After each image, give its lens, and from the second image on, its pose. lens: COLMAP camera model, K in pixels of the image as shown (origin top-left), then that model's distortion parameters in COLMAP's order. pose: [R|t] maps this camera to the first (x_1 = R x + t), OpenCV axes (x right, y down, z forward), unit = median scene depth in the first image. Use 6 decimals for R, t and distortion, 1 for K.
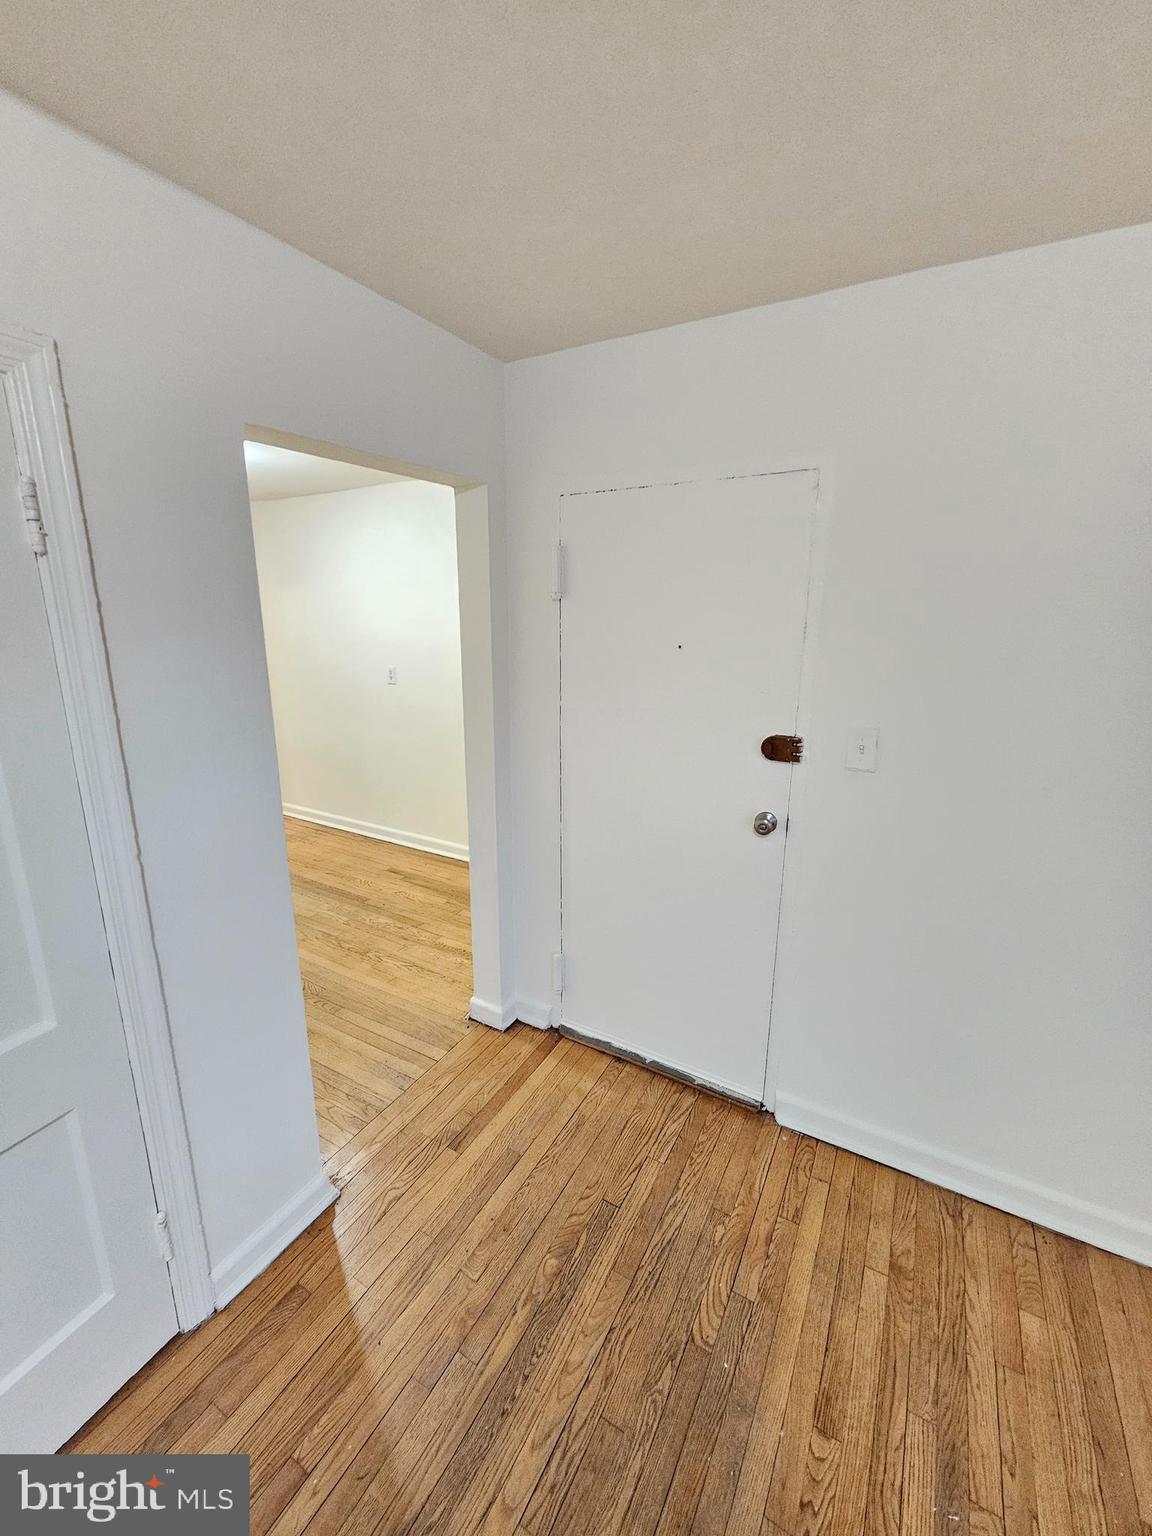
lens RADIAL K [[626.5, 0, 567.5], [0, 626.5, 763.6], [0, 0, 1]] dist [-0.001678, -0.000700]
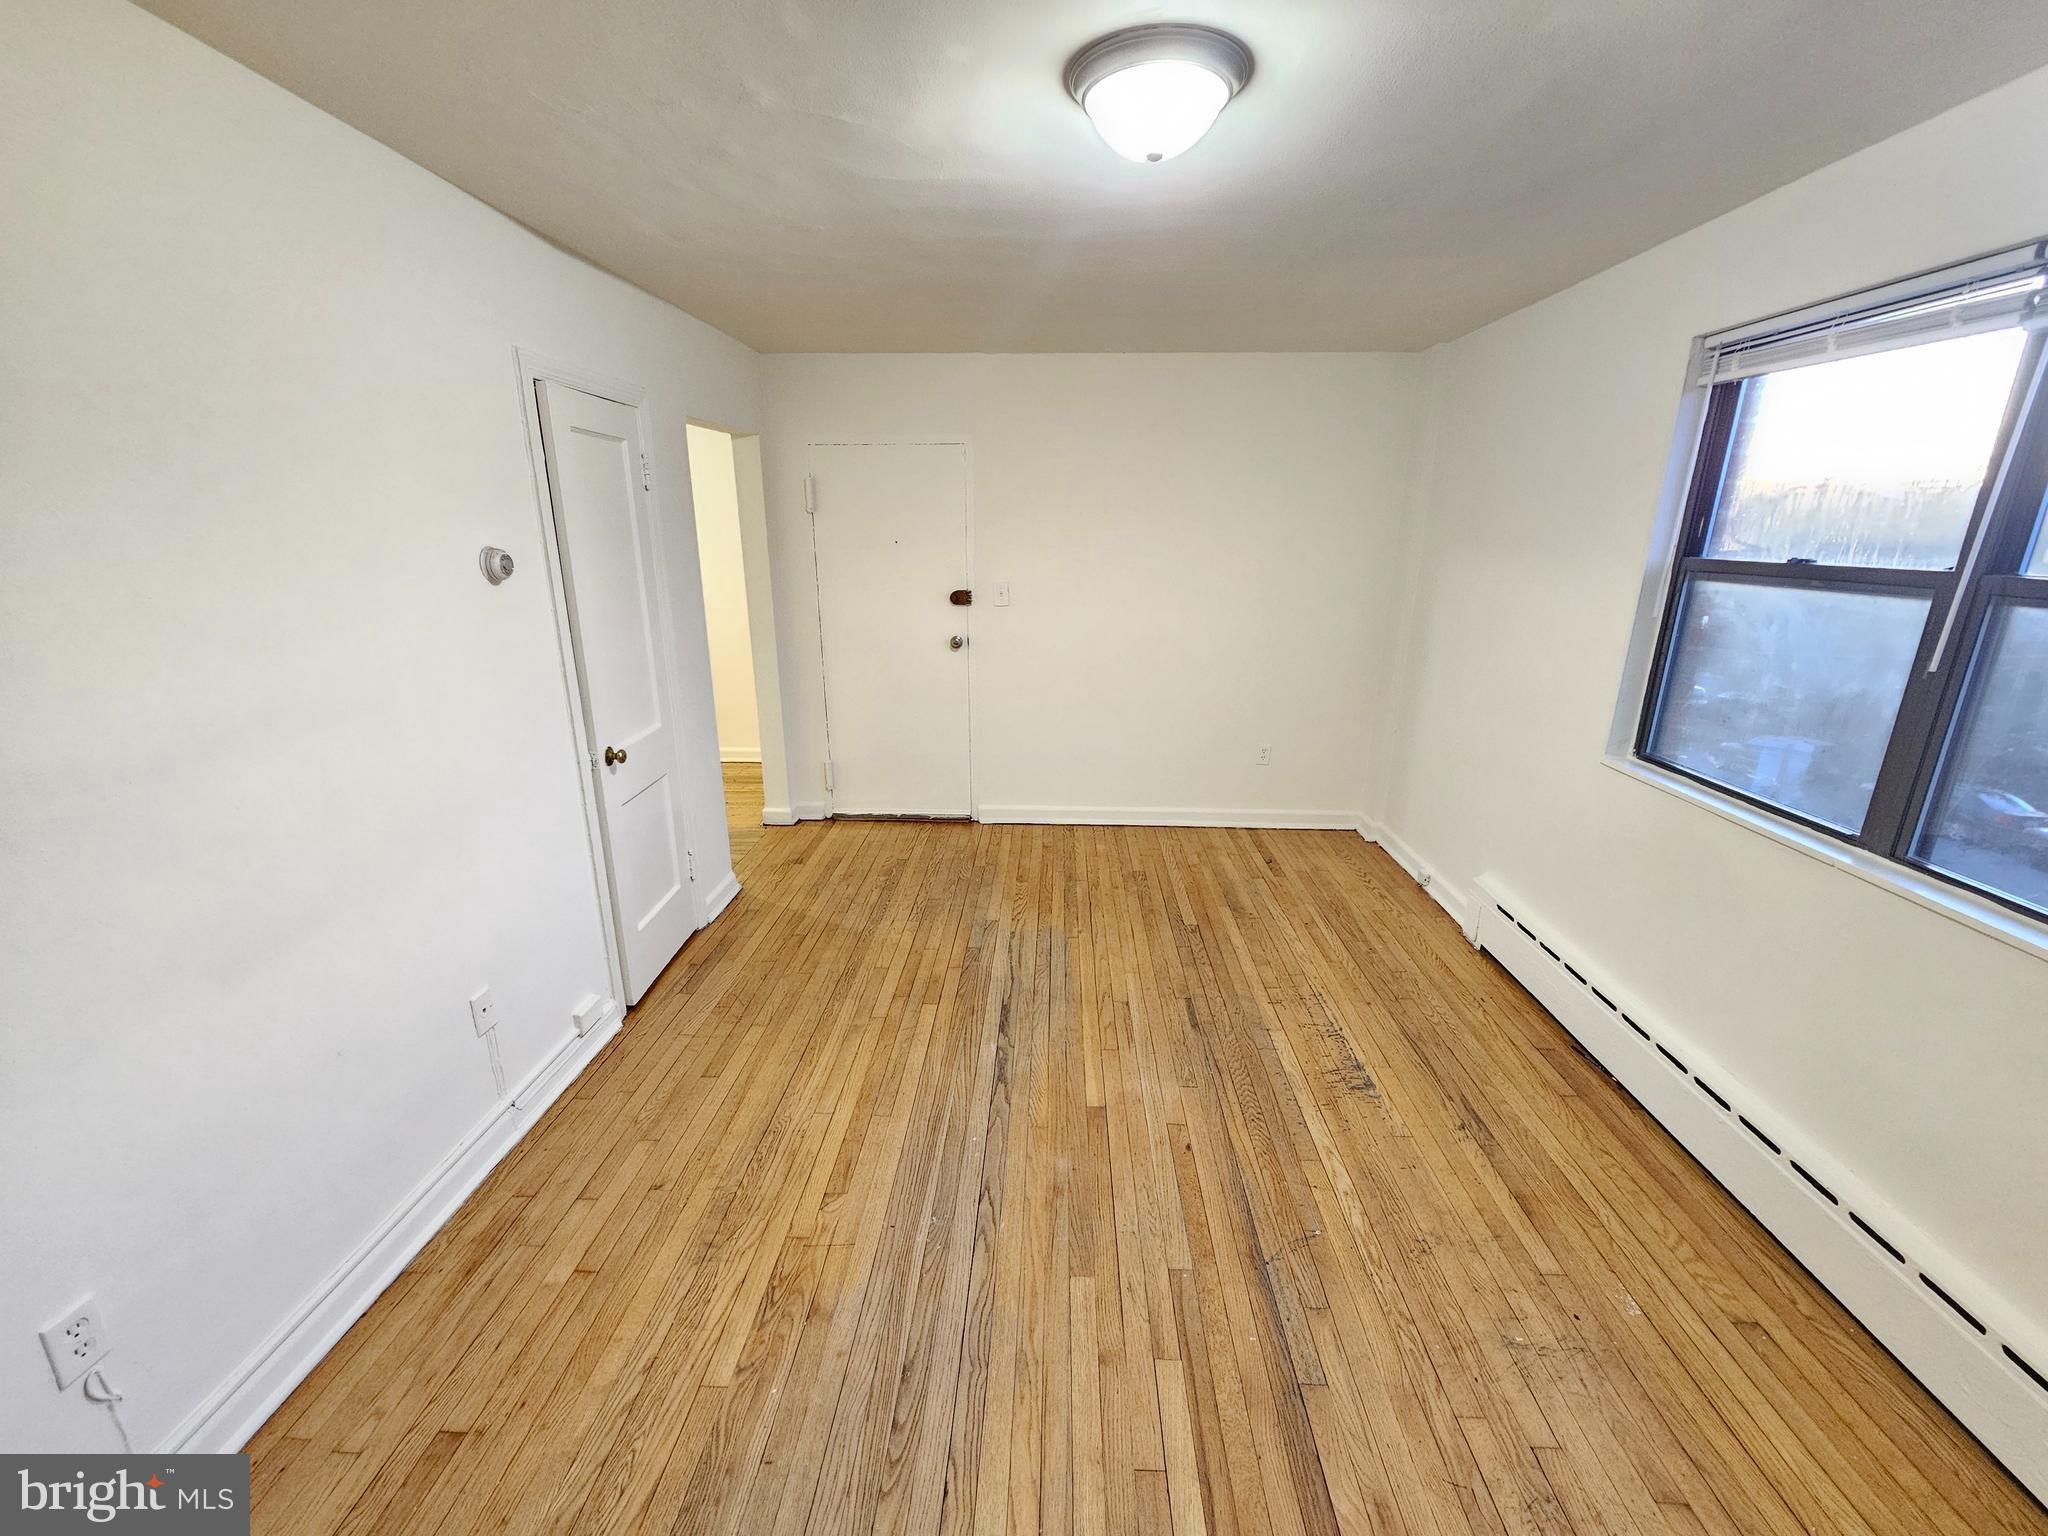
lens RADIAL K [[835.4, 0, 1018.5], [0, 835.4, 778.0], [0, 0, 1]] dist [-0.001678, -0.000700]
pose [[0.886151, -0.133625, 0.443712, -0.564219], [0.111797, 0.990887, 0.075135, 0.286149], [-0.449709, -0.016975, 0.893014, -1.072683]]
